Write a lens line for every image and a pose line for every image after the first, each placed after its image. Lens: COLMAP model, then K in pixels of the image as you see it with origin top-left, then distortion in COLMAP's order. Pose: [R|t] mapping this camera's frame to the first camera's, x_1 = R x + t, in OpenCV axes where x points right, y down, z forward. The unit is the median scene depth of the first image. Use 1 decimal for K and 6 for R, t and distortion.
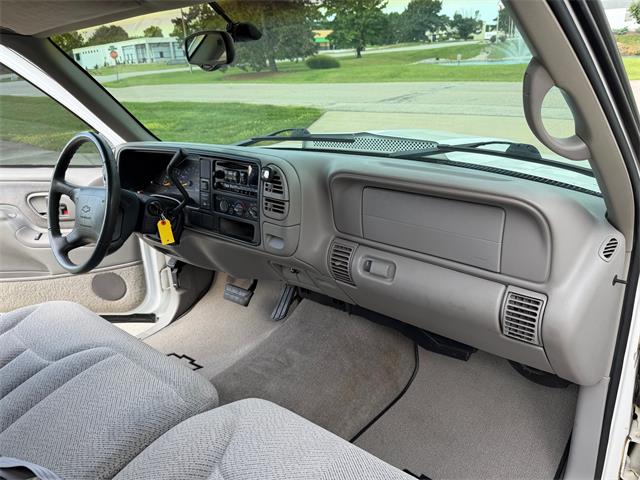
lens RADIAL K [[449.2, 0, 334.9], [0, 449.2, 242.2], [0, 0, 1]] dist [-0.023277, 0.001905]
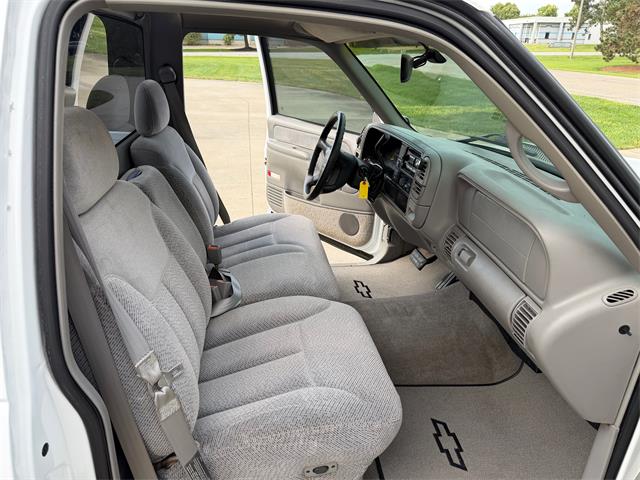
lens RADIAL K [[442.6, 0, 315.7], [0, 442.6, 253.7], [0, 0, 1]] dist [0.062371, -0.081865]
pose [[0.708173, 0.344093, -0.616515, 0.337992], [-0.307439, 0.936357, 0.169459, -0.017939], [0.635588, 0.069534, 0.768890, -0.128759]]
